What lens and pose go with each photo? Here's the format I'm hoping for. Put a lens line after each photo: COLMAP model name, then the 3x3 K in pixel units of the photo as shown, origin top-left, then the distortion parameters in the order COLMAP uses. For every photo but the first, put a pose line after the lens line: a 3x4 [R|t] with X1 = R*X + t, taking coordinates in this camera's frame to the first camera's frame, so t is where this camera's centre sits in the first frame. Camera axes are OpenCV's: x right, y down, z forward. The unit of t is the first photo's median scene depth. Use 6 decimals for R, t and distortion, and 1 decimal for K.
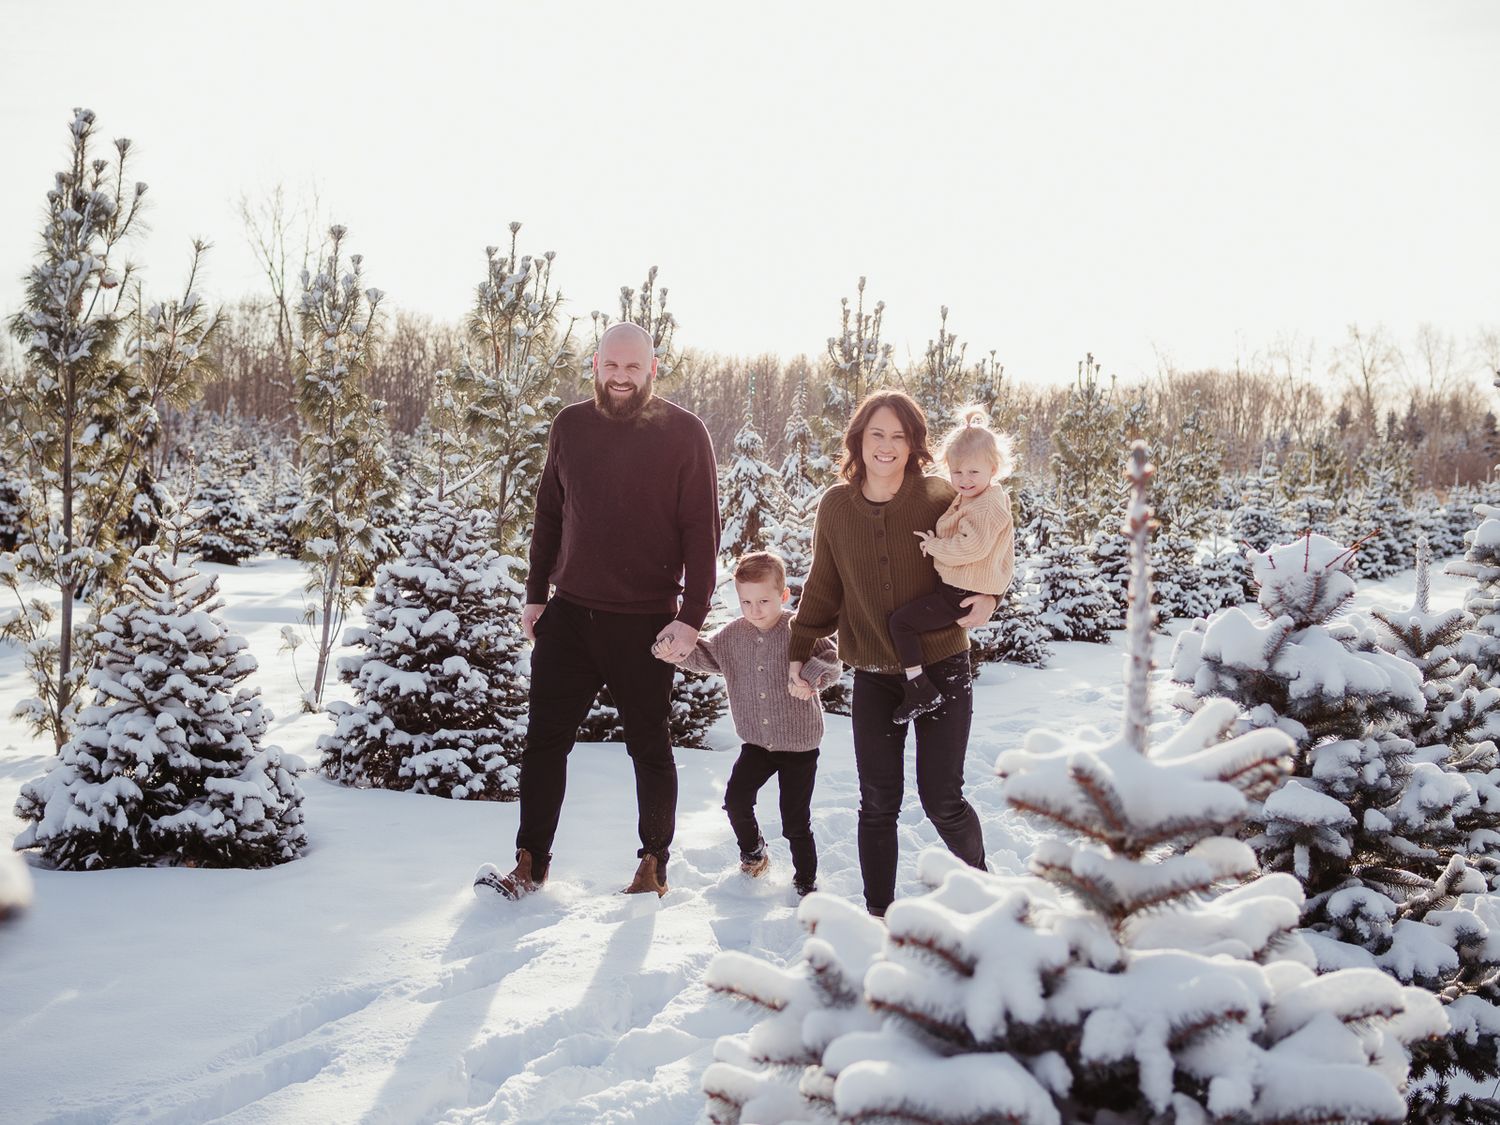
lens RADIAL K [[2312.6, 0, 750.0], [0, 2312.6, 562.5], [0, 0, 1]] dist [-0.045275, -0.047161]
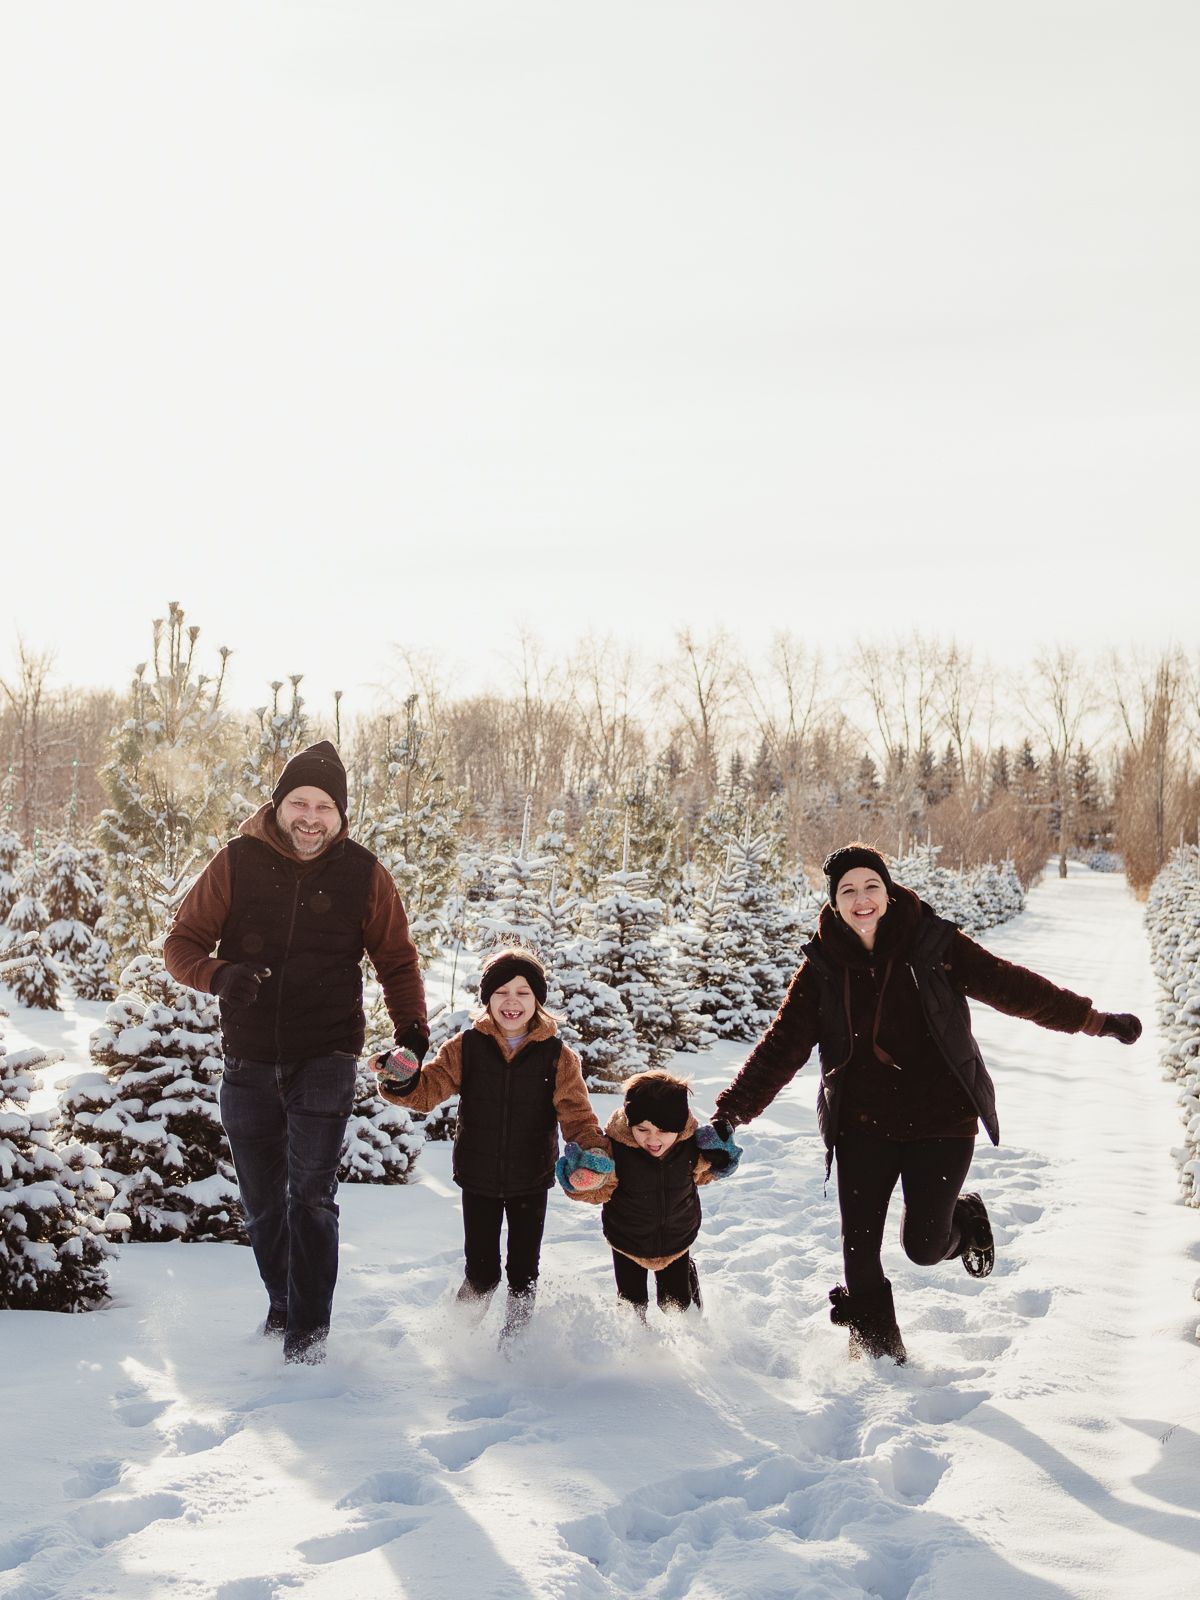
lens RADIAL K [[3017.8, 0, 600.0], [0, 3017.8, 800.0], [0, 0, 1]] dist [-0.078483, -0.230216]
pose [[0.974032, 0.001319, 0.226407, 0.075714], [0.010420, 0.998662, -0.050648, -0.013482], [-0.226171, 0.051692, 0.972715, 0.304324]]
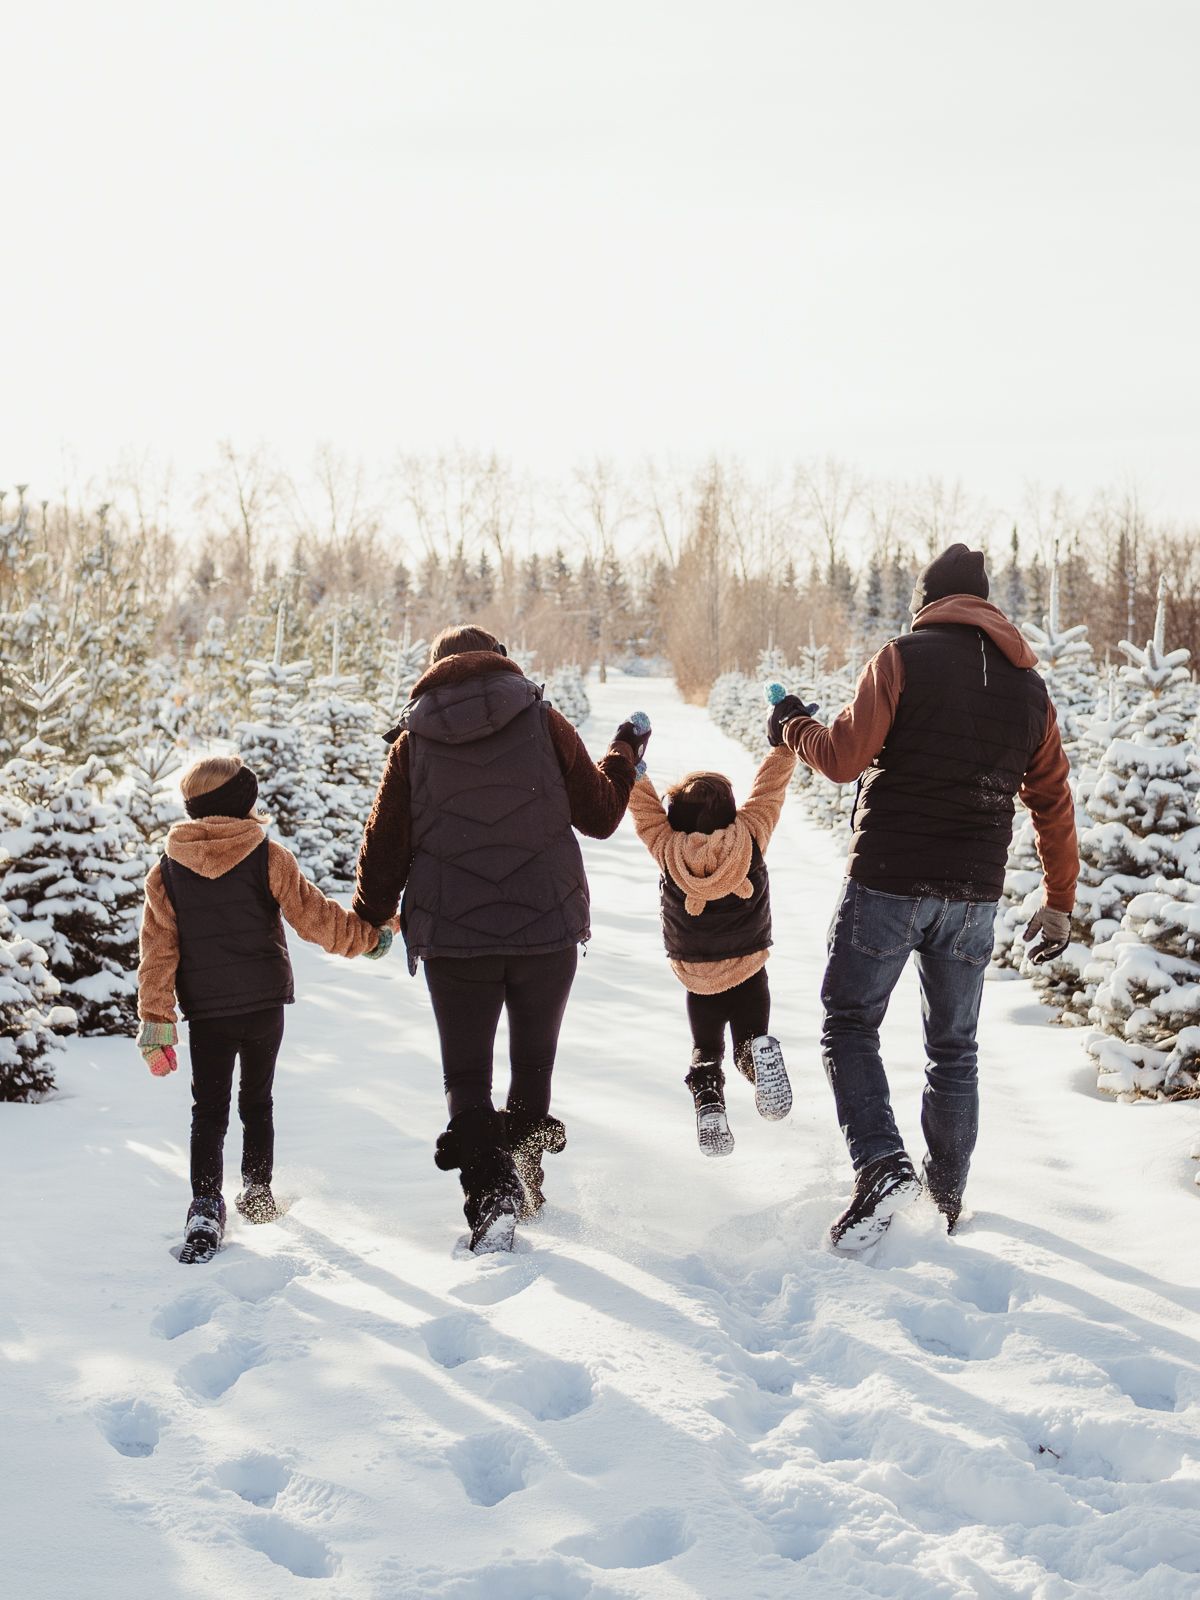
lens RADIAL K [[3017.8, 0, 600.0], [0, 3017.8, 800.0], [0, 0, 1]] dist [-0.078483, -0.230216]
pose [[0.923134, -0.030110, 0.383297, 0.028795], [0.026088, 0.999537, 0.015687, -0.012730], [-0.383592, -0.004482, 0.923492, 0.301914]]
